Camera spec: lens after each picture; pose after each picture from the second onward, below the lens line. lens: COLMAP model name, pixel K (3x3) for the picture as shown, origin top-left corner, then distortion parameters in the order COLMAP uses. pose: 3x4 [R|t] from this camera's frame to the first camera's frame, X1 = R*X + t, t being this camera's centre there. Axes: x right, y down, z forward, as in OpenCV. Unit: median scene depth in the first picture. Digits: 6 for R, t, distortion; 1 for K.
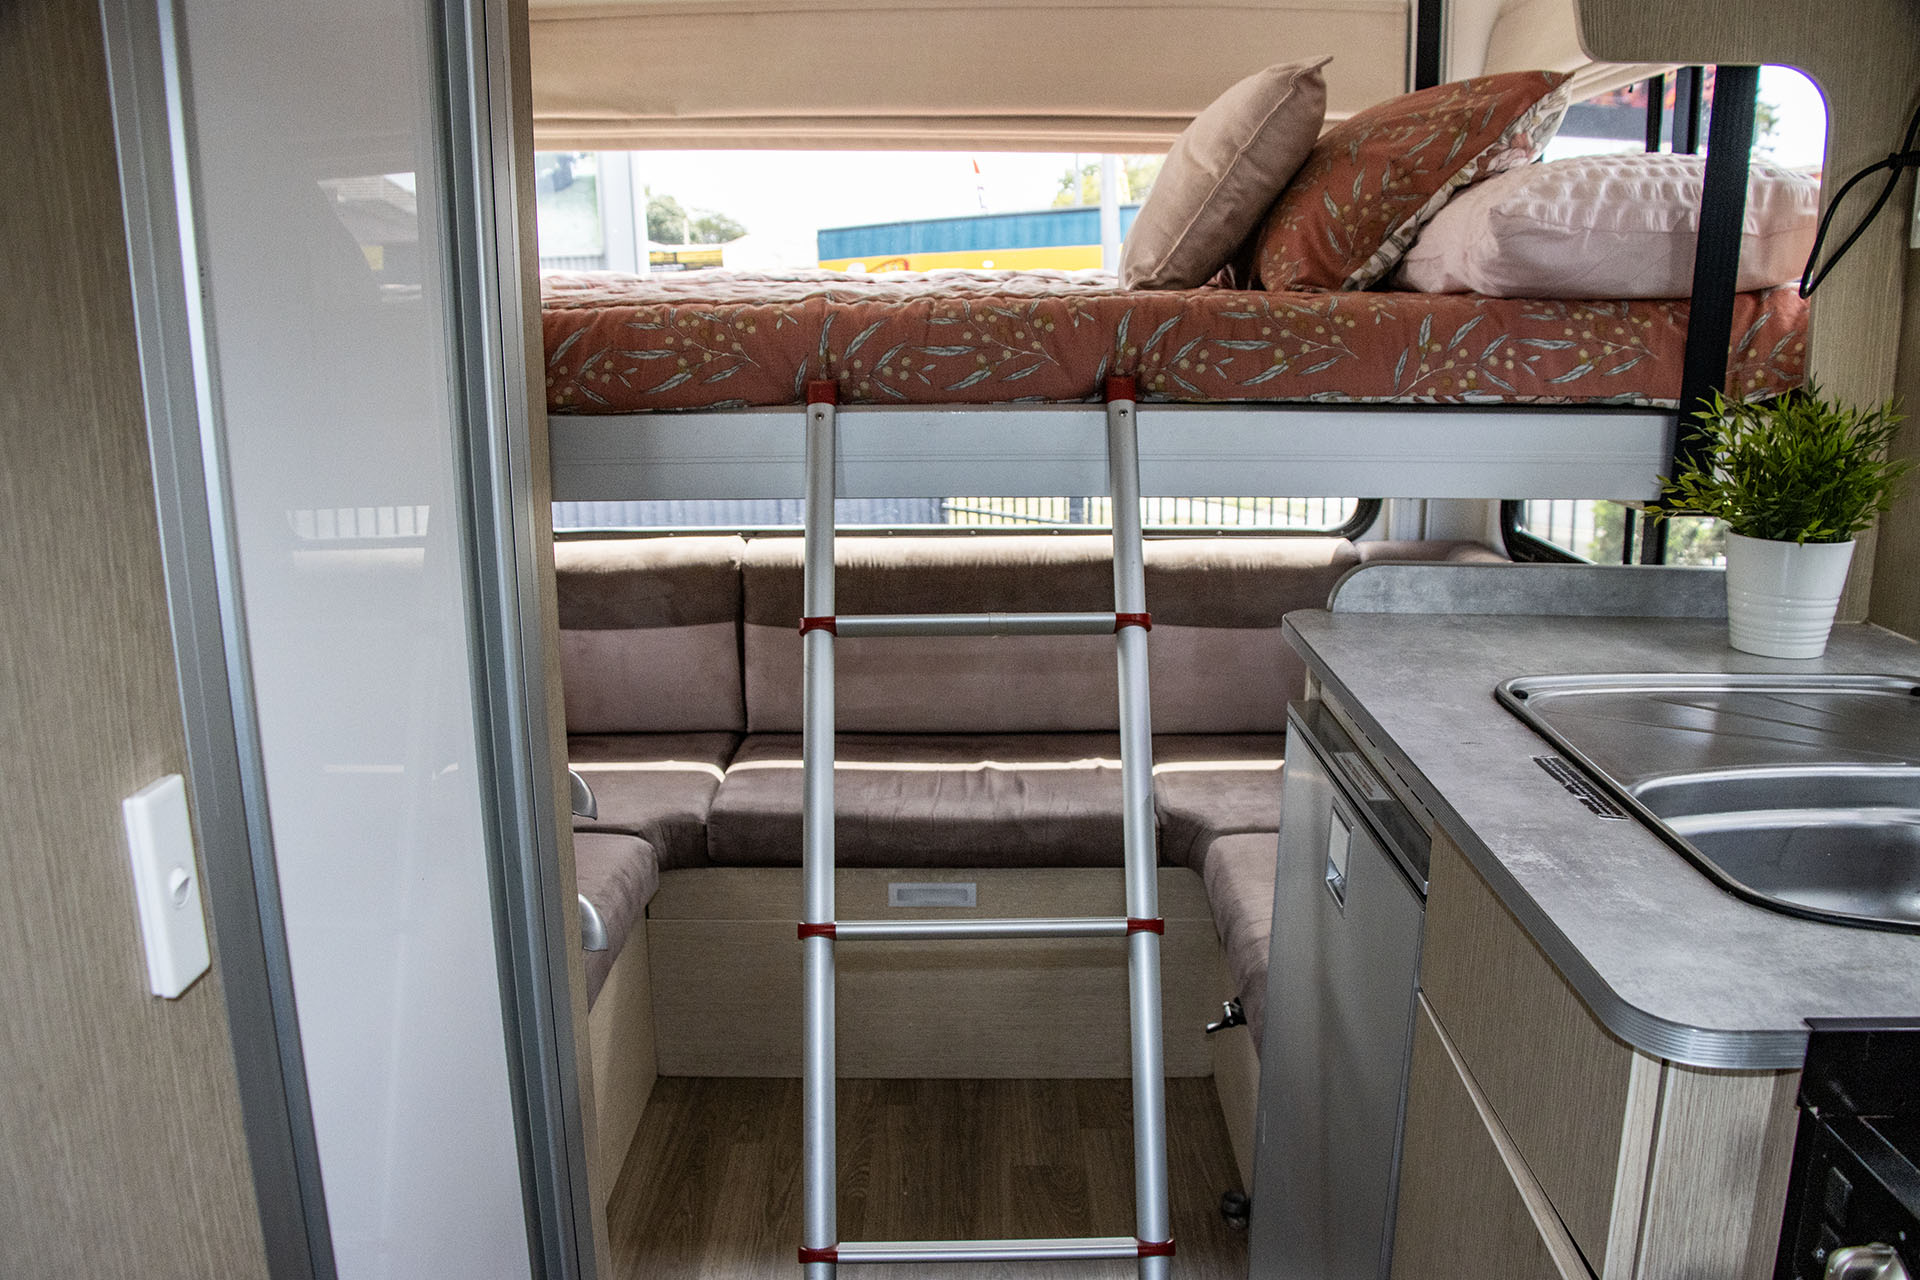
lens RADIAL K [[1626.6, 0, 992.6], [0, 1626.6, 643.8], [0, 0, 1]] dist [-0.151555, 0.110829]
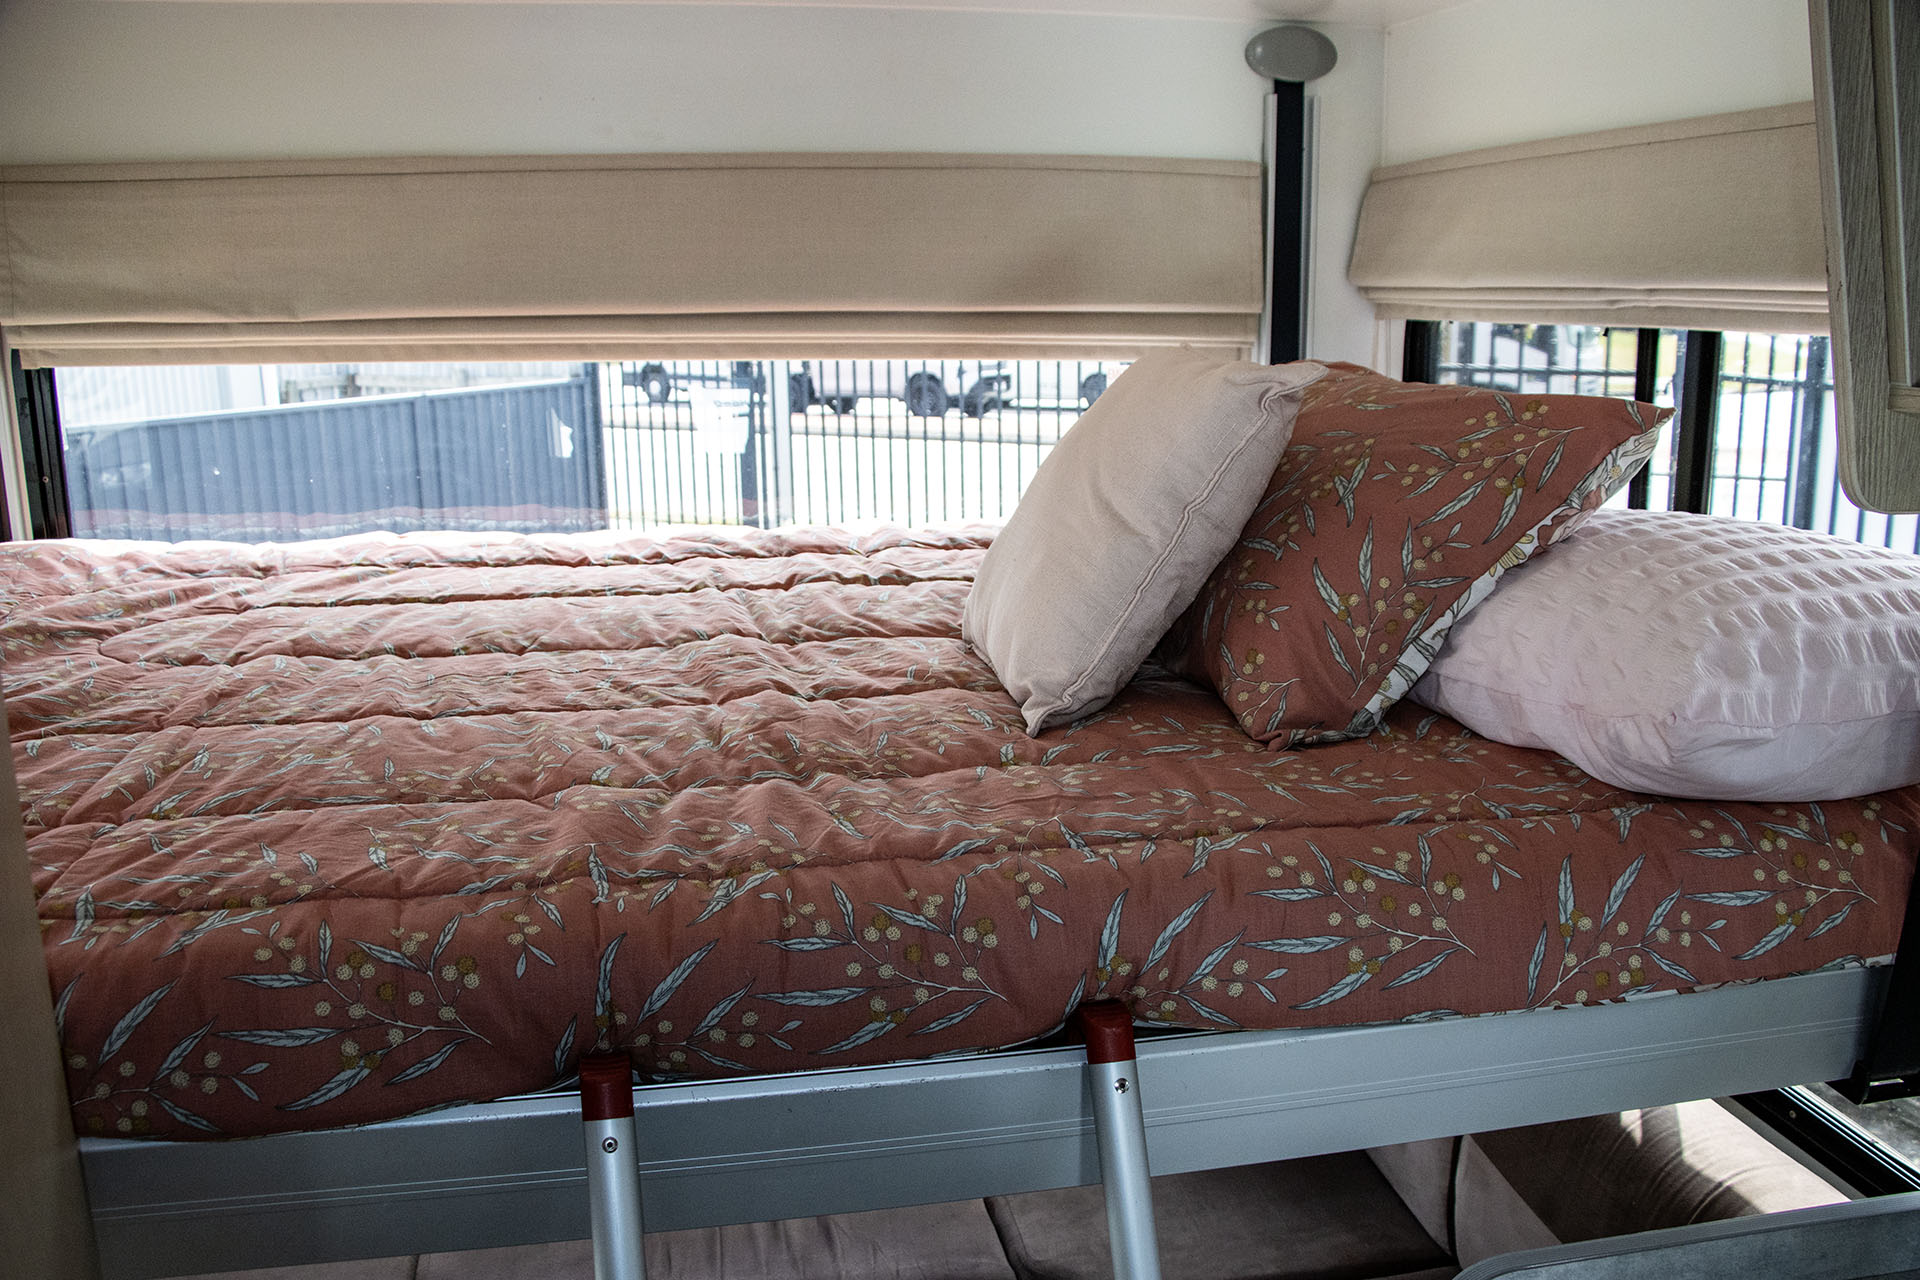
lens RADIAL K [[1626.6, 0, 1000.2], [0, 1626.6, 707.9], [0, 0, 1]] dist [-0.151555, 0.110829]
pose [[0.977299, -0.054108, 0.204838, -0.077723], [0.046324, 0.998017, 0.042611, -0.304072], [-0.206738, -0.032155, 0.977868, 0.417334]]
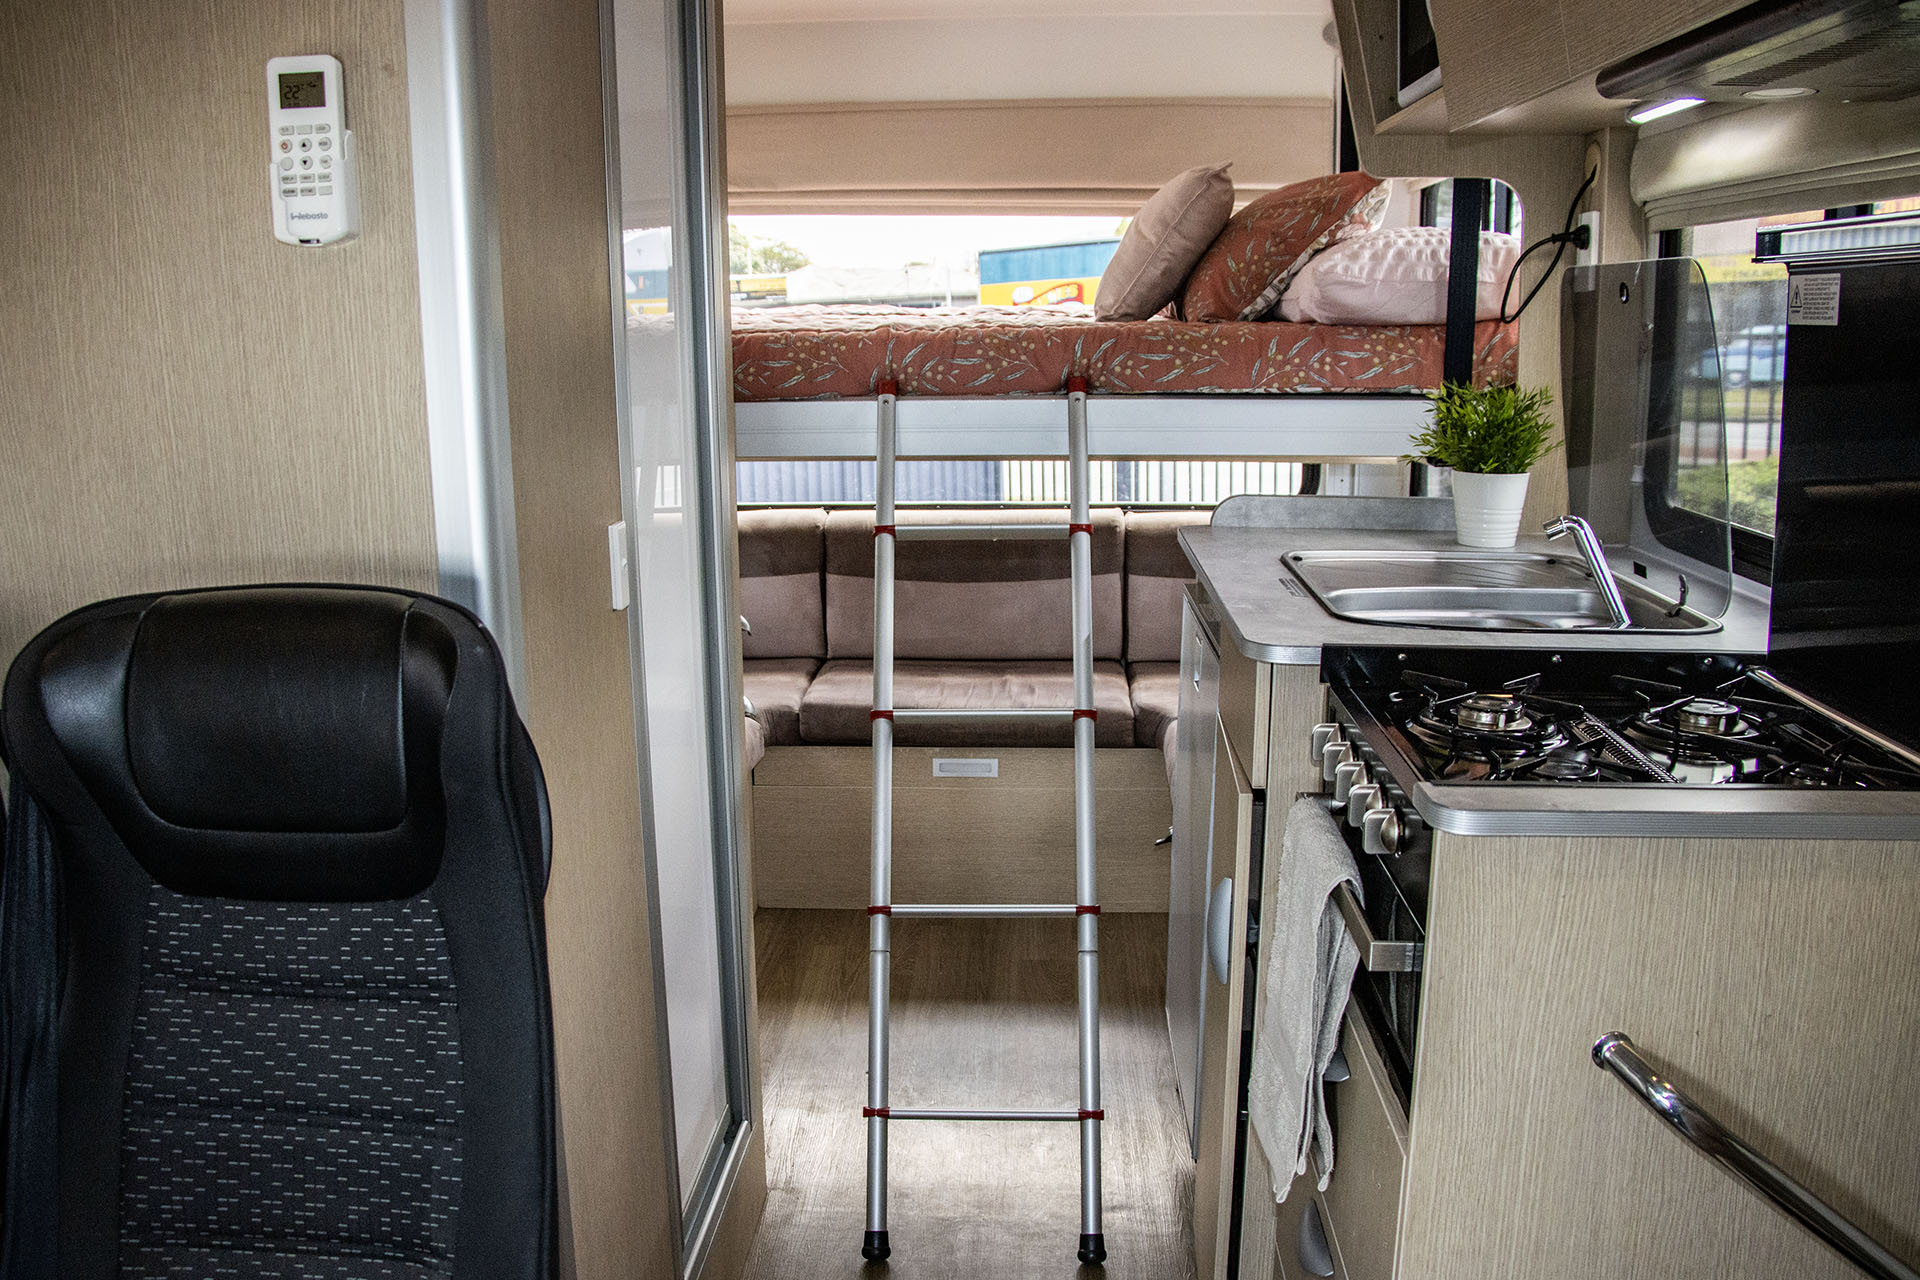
lens RADIAL K [[1626.6, 0, 969.9], [0, 1626.6, 636.3], [0, 0, 1]] dist [-0.151555, 0.110829]
pose [[0.998654, 0.005075, -0.051609, 0.057382], [-0.006192, 0.999750, -0.021499, 0.119858], [0.051487, 0.021790, 0.998436, -0.564518]]
